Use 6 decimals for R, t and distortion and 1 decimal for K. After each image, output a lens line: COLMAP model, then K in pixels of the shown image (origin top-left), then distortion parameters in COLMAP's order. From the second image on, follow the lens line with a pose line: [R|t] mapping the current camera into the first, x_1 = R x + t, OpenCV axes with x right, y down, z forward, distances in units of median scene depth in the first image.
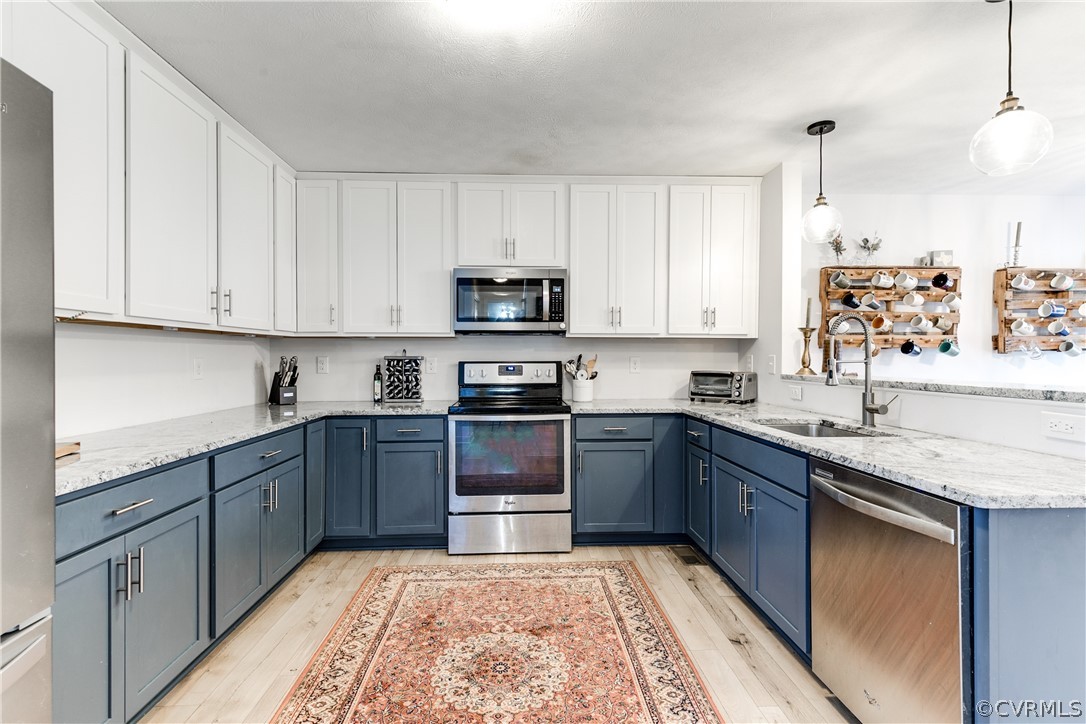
lens RADIAL K [[497.3, 0, 539.2], [0, 497.3, 360.5], [0, 0, 1]] dist [0.005722, -0.000256]
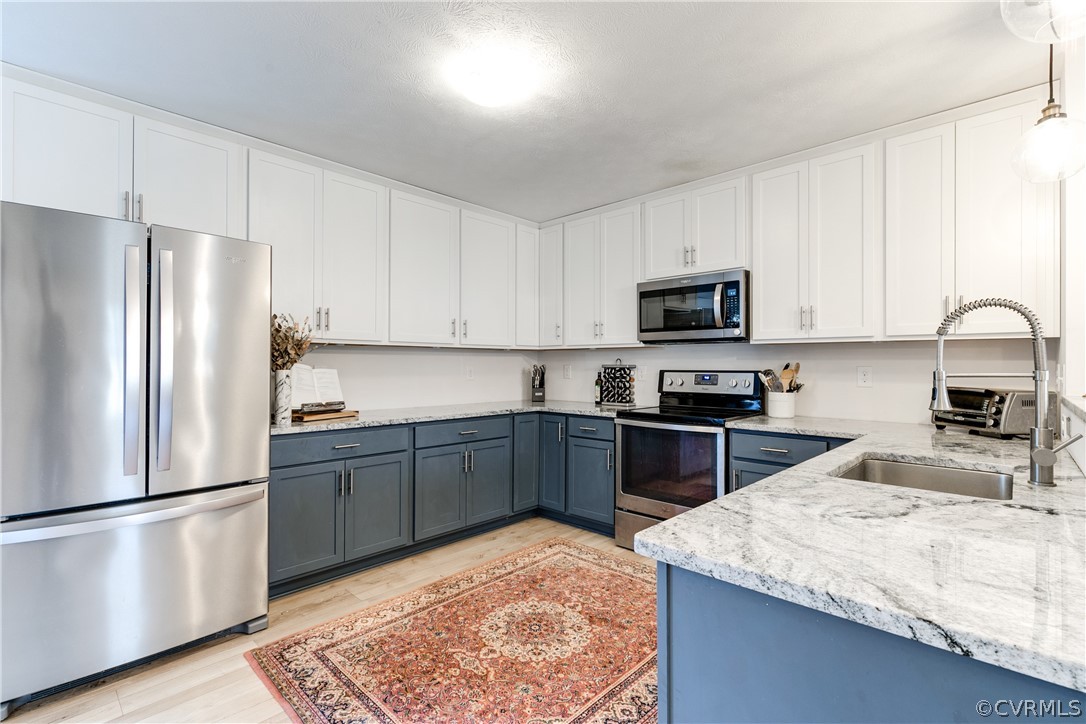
lens RADIAL K [[497.3, 0, 544.7], [0, 497.3, 363.7], [0, 0, 1]] dist [0.005722, -0.000256]
pose [[0.695748, 0.000896, -0.718285, 0.495915], [-0.007571, 0.999953, -0.006086, -0.003587], [0.718246, 0.009672, 0.695722, 0.114817]]
